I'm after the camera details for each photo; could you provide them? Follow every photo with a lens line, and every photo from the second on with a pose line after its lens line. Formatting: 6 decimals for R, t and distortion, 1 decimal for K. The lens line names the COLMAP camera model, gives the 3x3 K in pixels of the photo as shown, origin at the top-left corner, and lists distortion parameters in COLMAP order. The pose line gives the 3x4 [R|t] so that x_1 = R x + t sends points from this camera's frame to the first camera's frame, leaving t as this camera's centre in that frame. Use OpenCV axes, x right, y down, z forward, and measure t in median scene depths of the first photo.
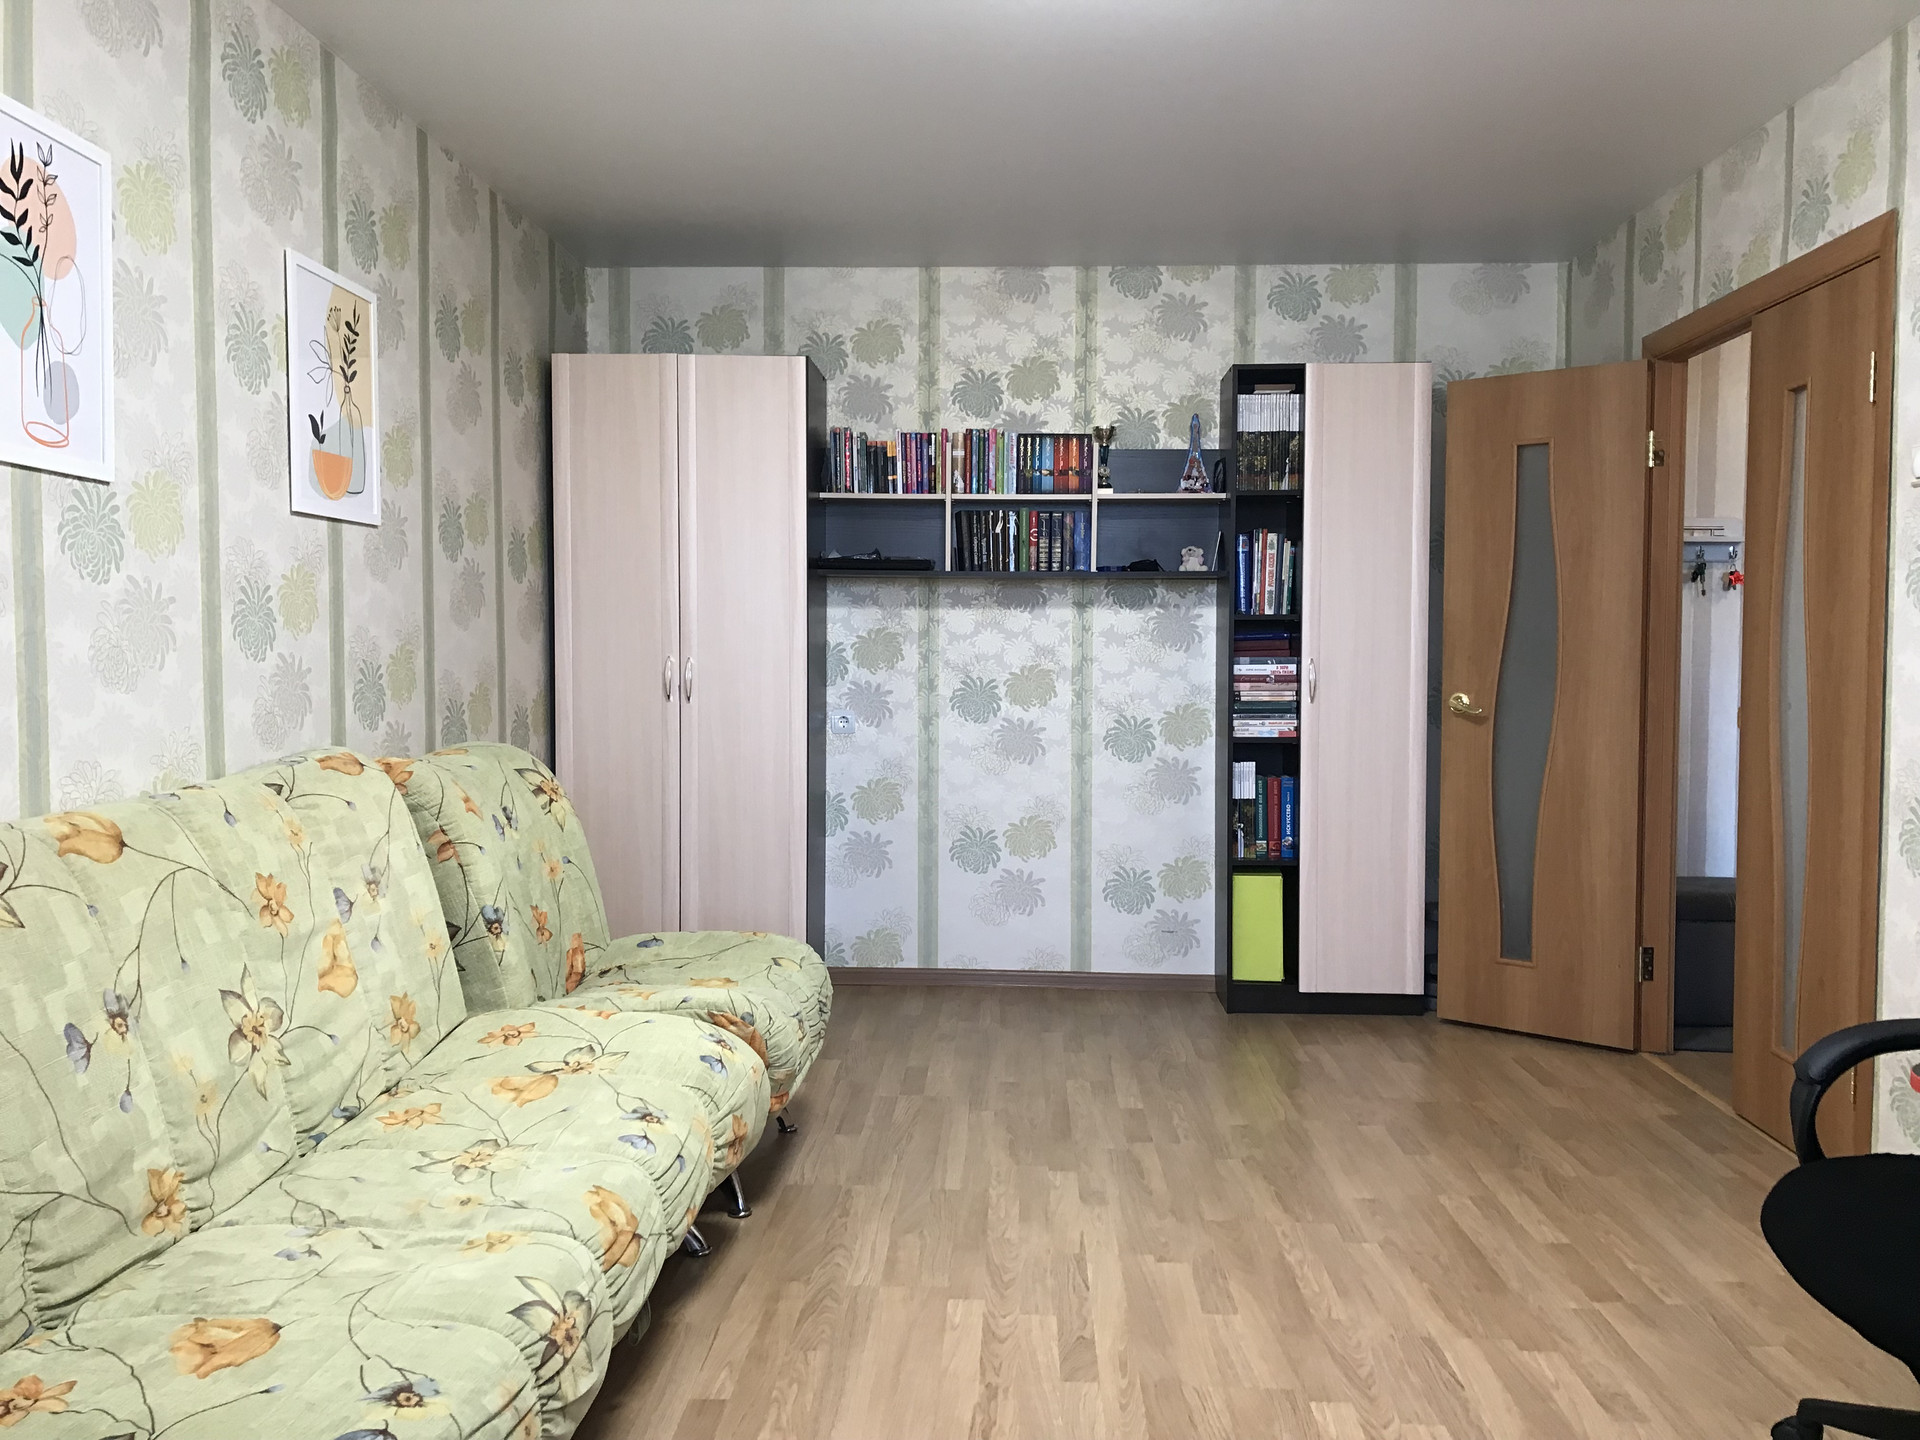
lens RADIAL K [[1574.1, 0, 960.7], [0, 1574.1, 717.3], [0, 0, 1]] dist [0.049921, -0.038122]
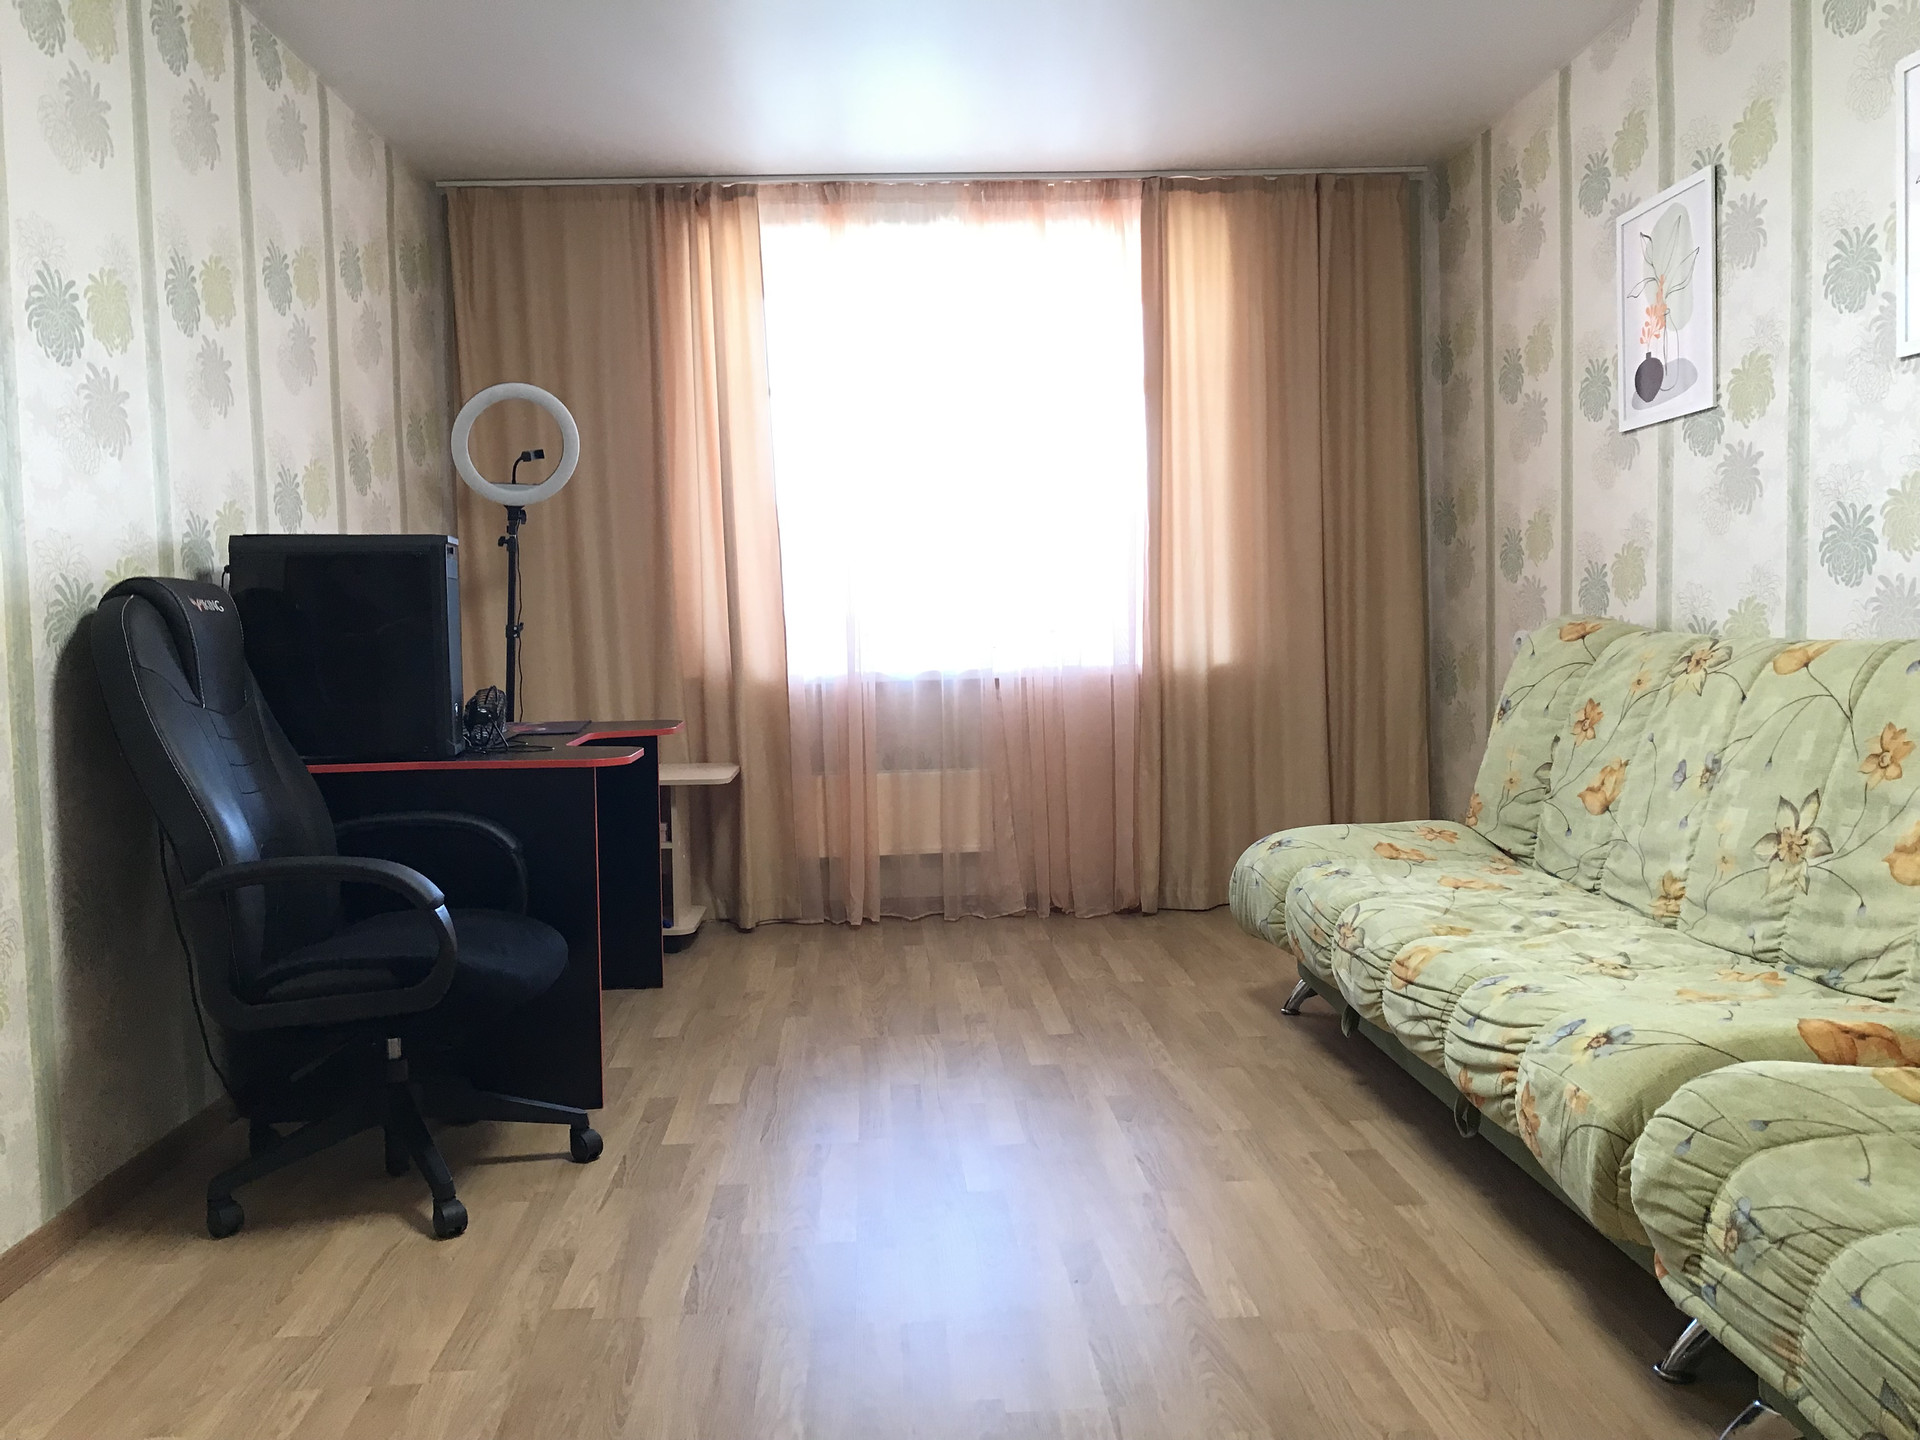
lens RADIAL K [[1574.1, 0, 961.2], [0, 1574.1, 715.5], [0, 0, 1]] dist [0.049921, -0.038122]
pose [[-0.995022, 0.025951, -0.096217, 0.228976], [0.016032, 0.994608, 0.102461, -0.017797], [0.098357, 0.100409, -0.990073, 1.895366]]
